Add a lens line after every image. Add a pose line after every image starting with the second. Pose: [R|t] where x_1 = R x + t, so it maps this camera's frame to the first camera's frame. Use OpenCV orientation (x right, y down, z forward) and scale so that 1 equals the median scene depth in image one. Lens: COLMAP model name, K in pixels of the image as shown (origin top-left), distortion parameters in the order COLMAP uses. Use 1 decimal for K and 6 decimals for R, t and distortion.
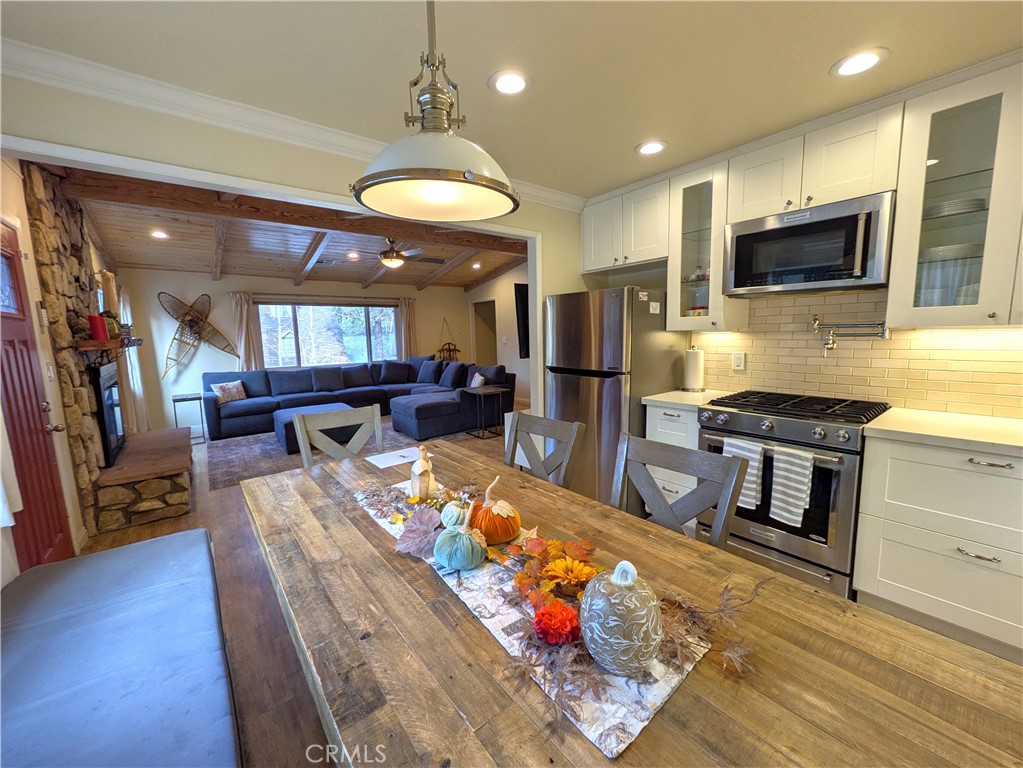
lens RADIAL K [[406.0, 0, 513.5], [0, 406.0, 386.3], [0, 0, 1]] dist [-0.005674, 0.000630]
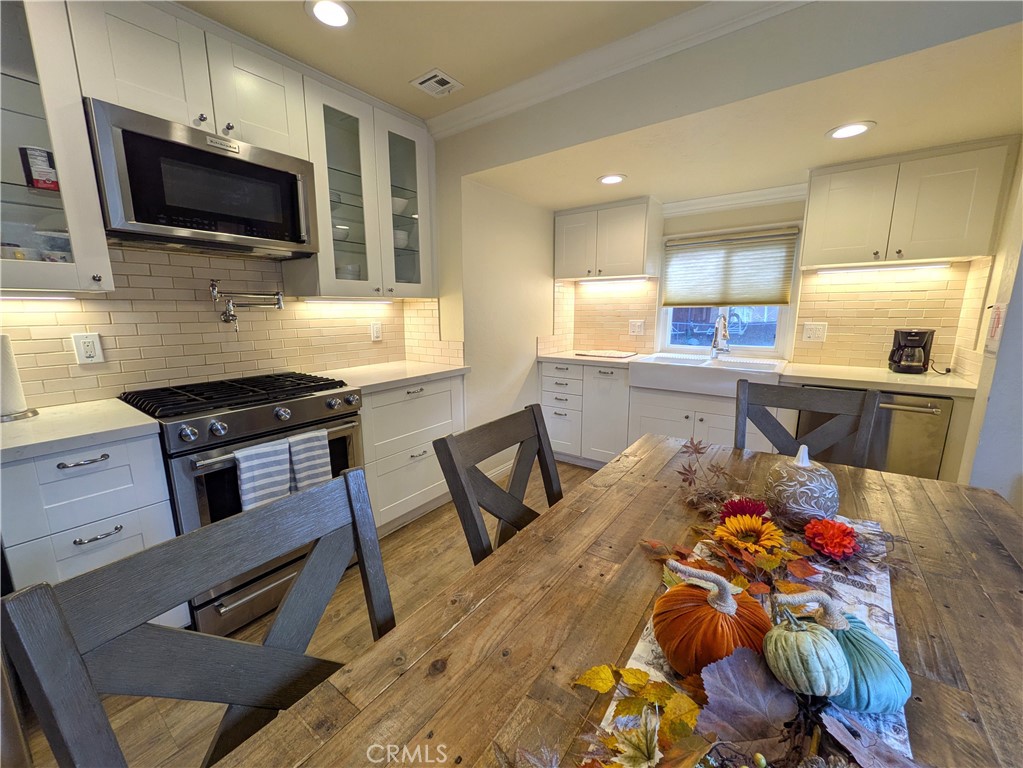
lens RADIAL K [[406.0, 0, 513.2], [0, 406.0, 383.8], [0, 0, 1]] dist [-0.005674, 0.000630]
pose [[-0.262896, -0.146438, 0.953646, -0.227942], [0.143446, 0.971497, 0.188724, -0.045167], [-0.954101, 0.186412, -0.234397, 0.720652]]
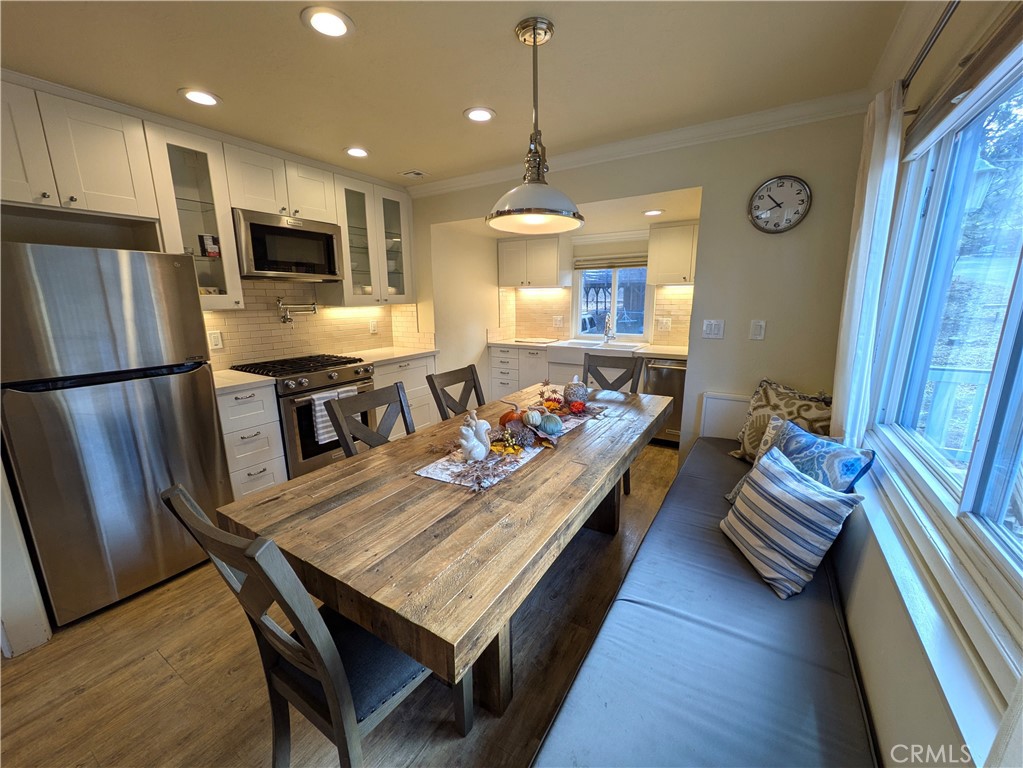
lens RADIAL K [[406.0, 0, 518.7], [0, 406.0, 384.8], [0, 0, 1]] dist [-0.005674, 0.000630]
pose [[-0.350558, -0.169799, 0.921020, -0.860149], [0.142792, 0.962239, 0.231748, -0.104617], [-0.925591, 0.212755, -0.313075, 0.824219]]
